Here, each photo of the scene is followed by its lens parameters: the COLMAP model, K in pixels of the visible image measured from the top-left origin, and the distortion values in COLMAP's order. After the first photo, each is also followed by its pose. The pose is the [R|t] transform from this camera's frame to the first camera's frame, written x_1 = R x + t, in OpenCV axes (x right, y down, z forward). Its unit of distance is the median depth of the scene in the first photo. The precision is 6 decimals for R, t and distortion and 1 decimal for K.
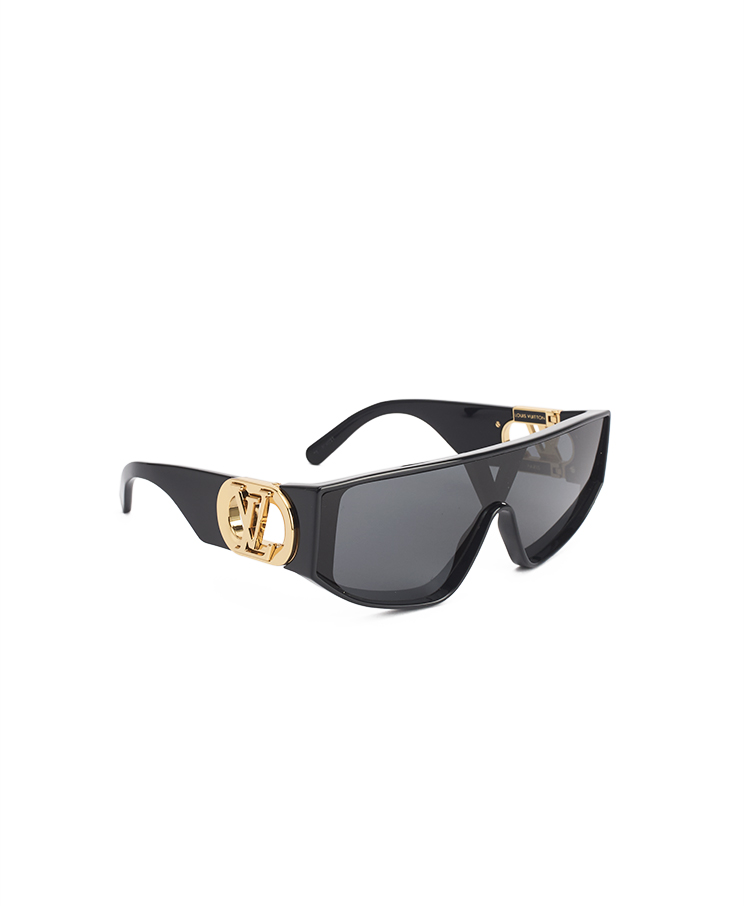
lens RADIAL K [[998.1, 0, 374.0], [0, 998.1, 453.8], [0, 0, 1]] dist [-0.006893, 0.000000]
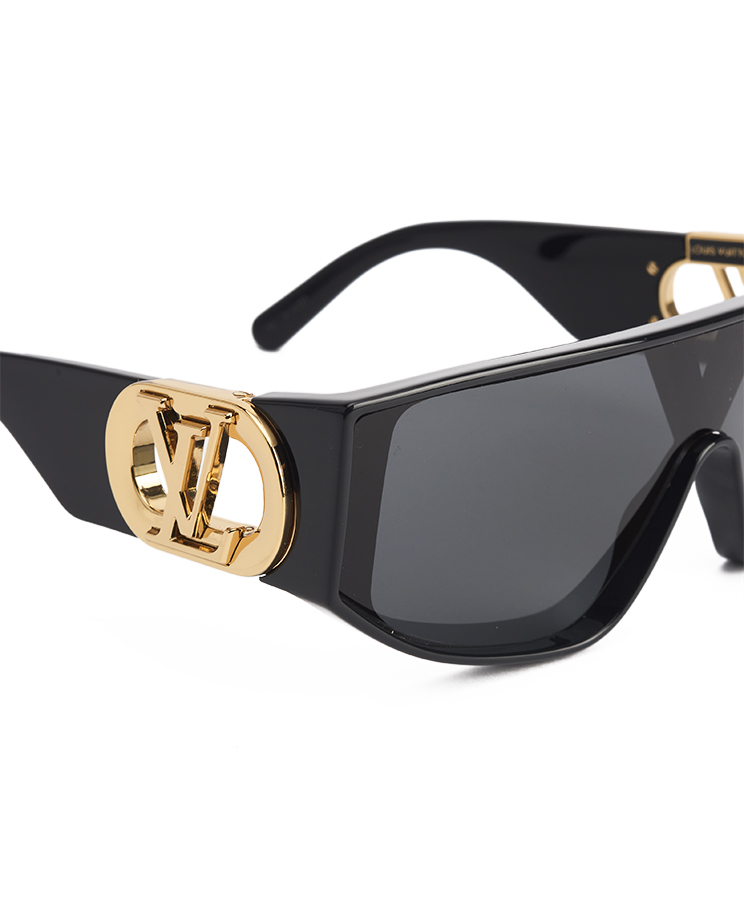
lens RADIAL K [[1704.2, 0, 370.7], [0, 1704.2, 452.7], [0, 0, 1]] dist [0.141845, 0.000000]
pose [[0.999717, -0.003091, 0.023571, -0.056098], [0.001409, 0.997471, 0.071059, 0.001686], [-0.023731, -0.071005, 0.997194, 0.221401]]
